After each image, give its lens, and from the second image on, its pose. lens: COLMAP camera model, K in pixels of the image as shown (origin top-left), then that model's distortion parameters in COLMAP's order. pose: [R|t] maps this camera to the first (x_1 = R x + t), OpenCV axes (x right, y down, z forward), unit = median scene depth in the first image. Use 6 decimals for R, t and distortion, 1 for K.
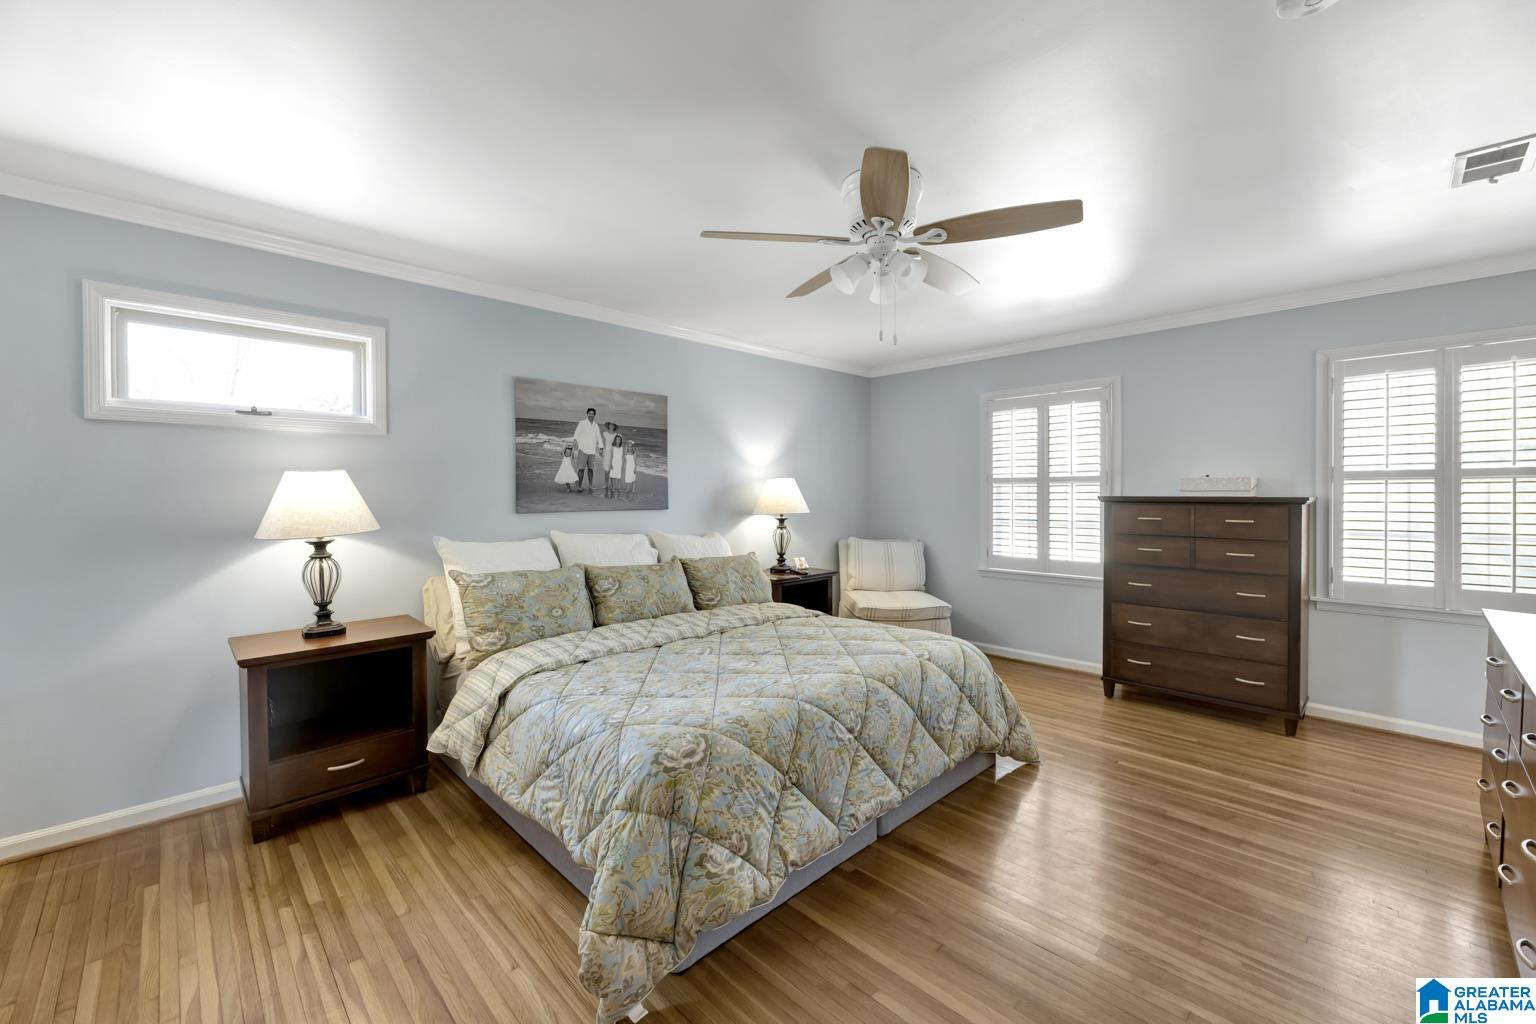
lens RADIAL K [[621.4, 0, 773.1], [0, 621.4, 498.4], [0, 0, 1]] dist [-0.001719, -0.000215]
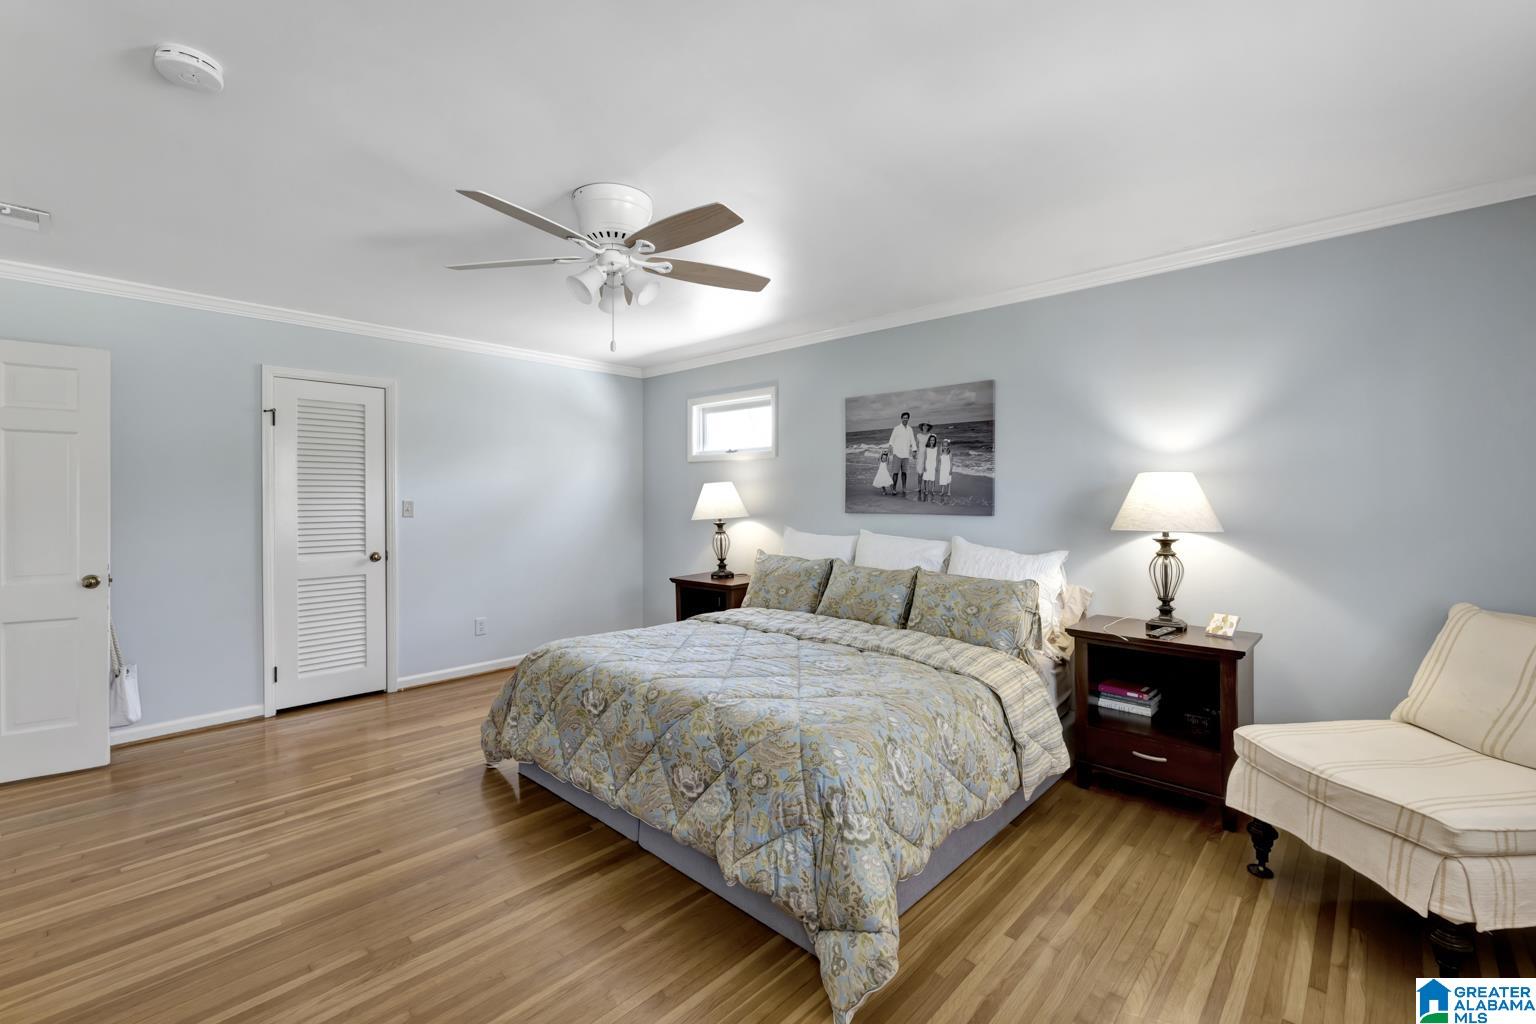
lens RADIAL K [[646.0, 0, 774.2], [0, 646.0, 520.4], [0, 0, 1]] dist [-0.002925, 0.000336]
pose [[0.055775, 0.044310, -0.997460, 0.744516], [-0.005357, 0.999014, 0.044079, -0.013765], [0.998429, 0.002885, 0.055958, 0.713506]]
